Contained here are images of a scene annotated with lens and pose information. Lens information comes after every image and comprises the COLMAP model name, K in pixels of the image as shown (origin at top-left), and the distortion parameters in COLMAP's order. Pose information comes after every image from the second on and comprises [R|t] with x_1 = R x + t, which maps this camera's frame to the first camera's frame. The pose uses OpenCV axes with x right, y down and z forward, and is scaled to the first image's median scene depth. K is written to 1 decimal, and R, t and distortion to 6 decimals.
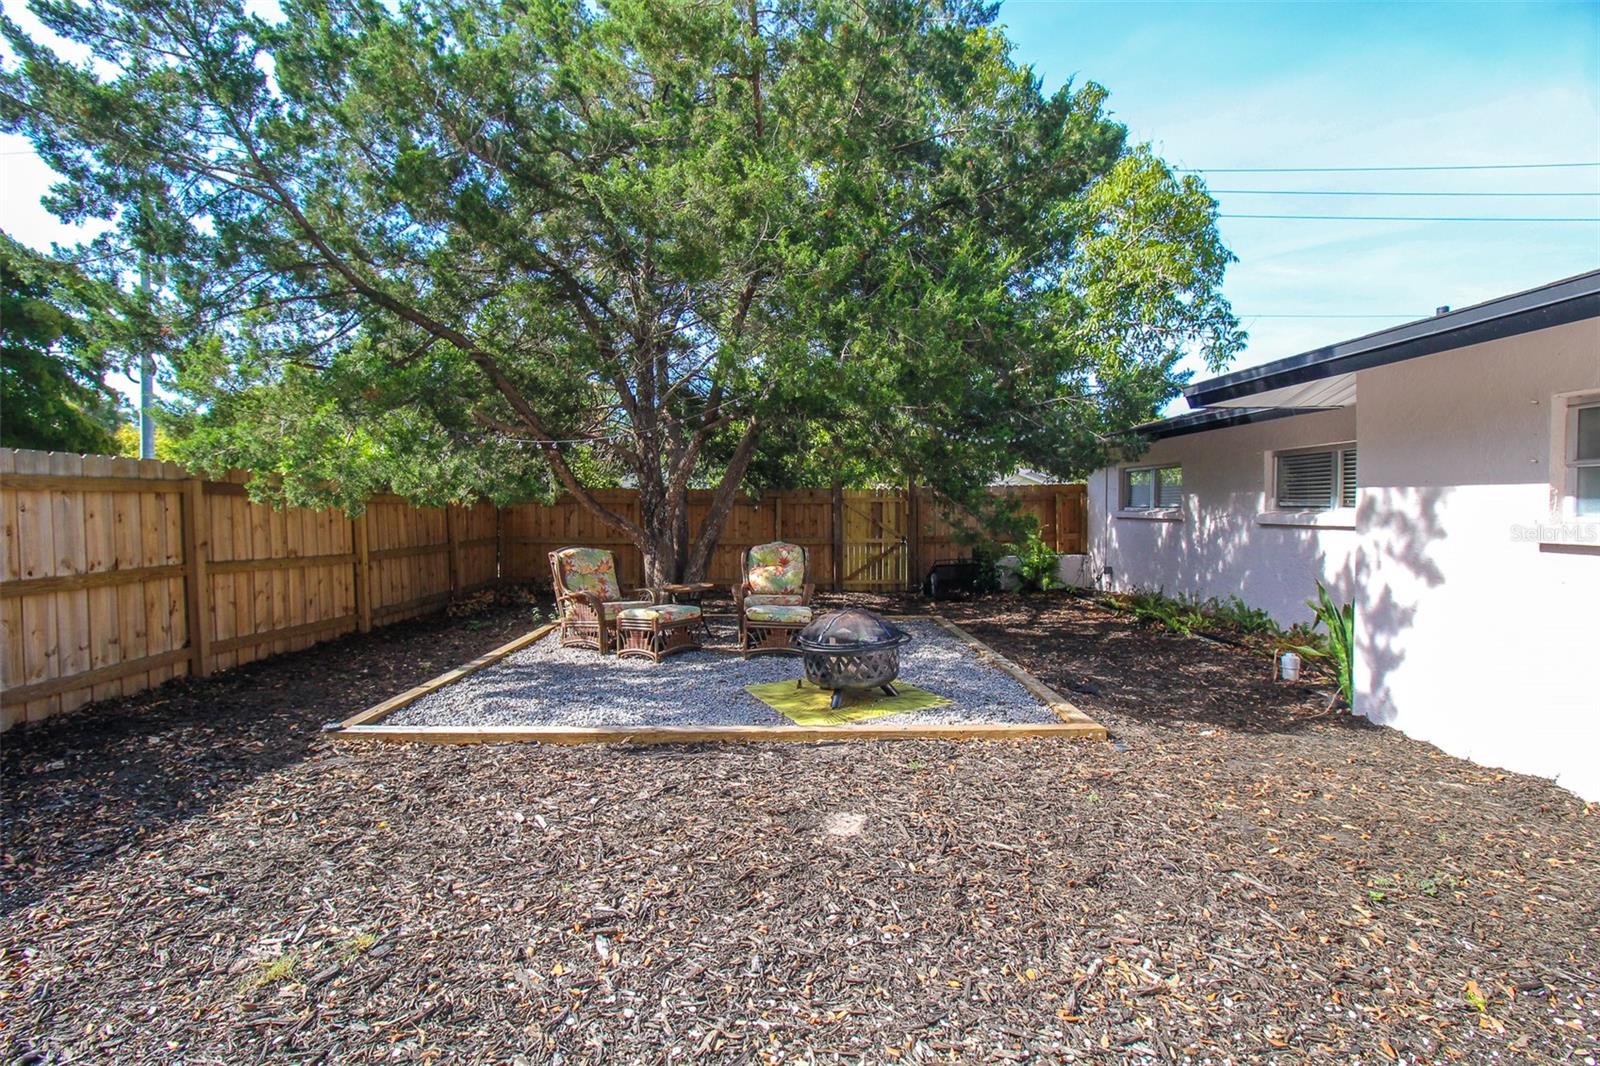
lens RADIAL K [[753.8, 0, 801.0], [0, 753.8, 535.1], [0, 0, 1]] dist [-0.009682, -0.007727]
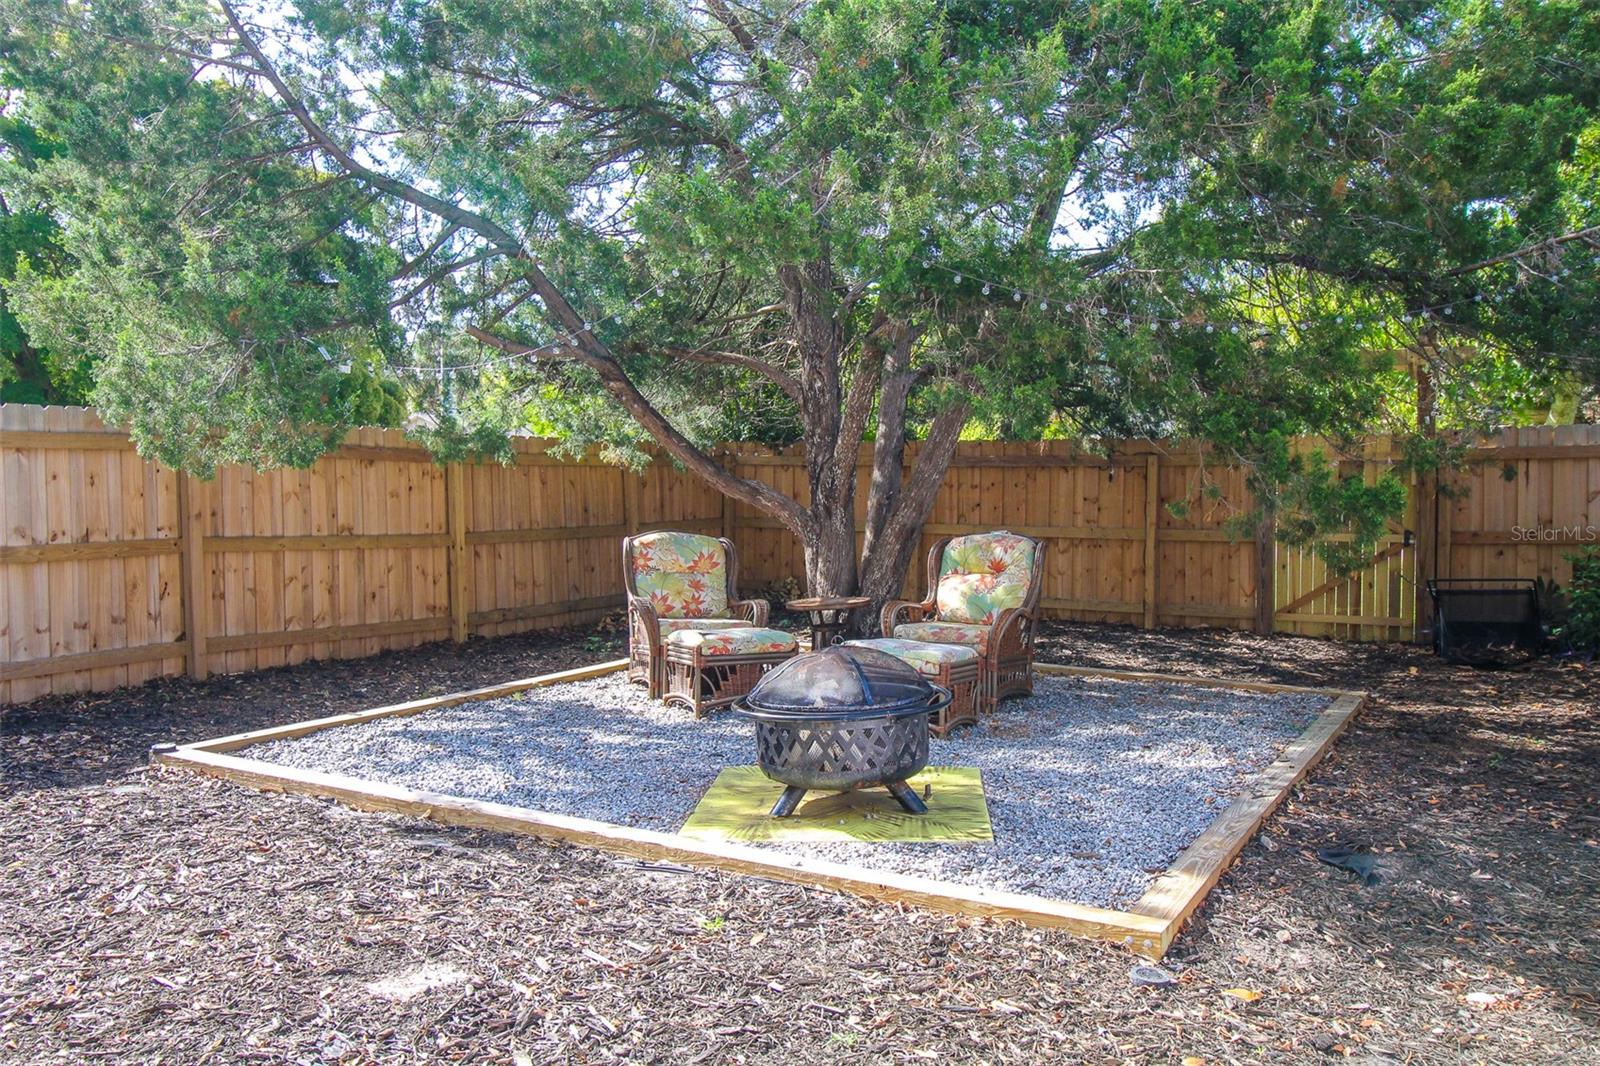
lens RADIAL K [[1280.2, 0, 800.6], [0, 1280.2, 529.7], [0, 0, 1]] dist [0.006054, 0.002156]
pose [[0.855225, 0.022271, -0.517779, 0.512008], [-0.020029, 0.999750, 0.009921, 0.002173], [0.517870, 0.001886, 0.855457, 0.164961]]
